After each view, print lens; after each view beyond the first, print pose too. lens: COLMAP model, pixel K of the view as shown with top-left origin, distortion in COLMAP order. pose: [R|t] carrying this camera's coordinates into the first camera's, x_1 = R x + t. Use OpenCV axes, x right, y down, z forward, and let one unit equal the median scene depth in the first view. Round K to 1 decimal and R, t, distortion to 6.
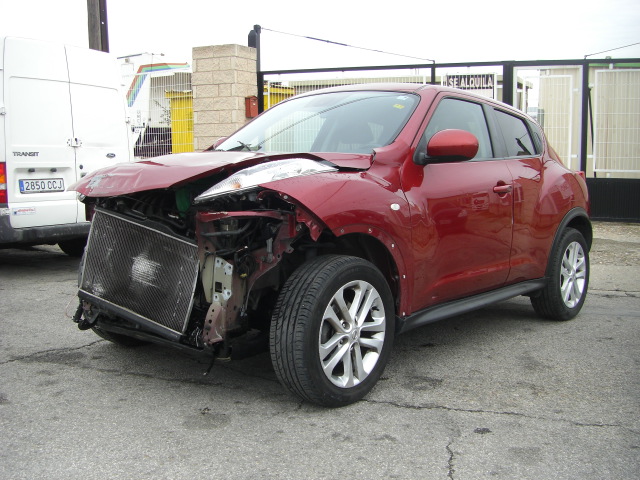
lens RADIAL K [[712.6, 0, 316.4], [0, 712.6, 242.9], [0, 0, 1]] dist [-0.122393, 0.000000]
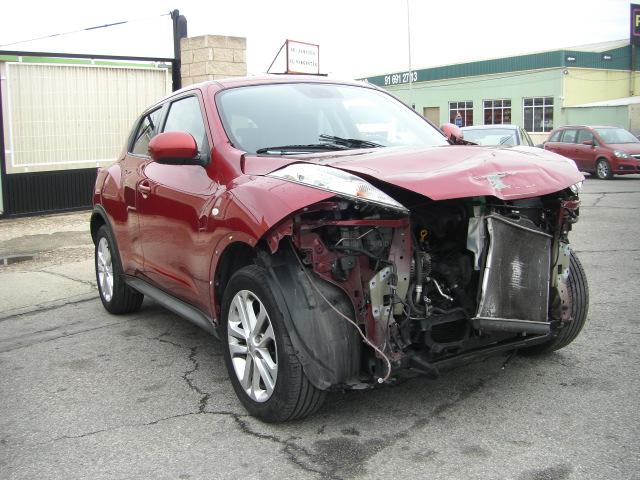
lens RADIAL K [[712.6, 0, 316.7], [0, 712.6, 236.5], [0, 0, 1]] dist [-0.122393, 0.000000]
pose [[0.340097, -0.147633, 0.928729, -1.068499], [0.148039, 0.983691, 0.102159, -0.129542], [-0.928665, 0.102744, 0.356406, 0.813688]]
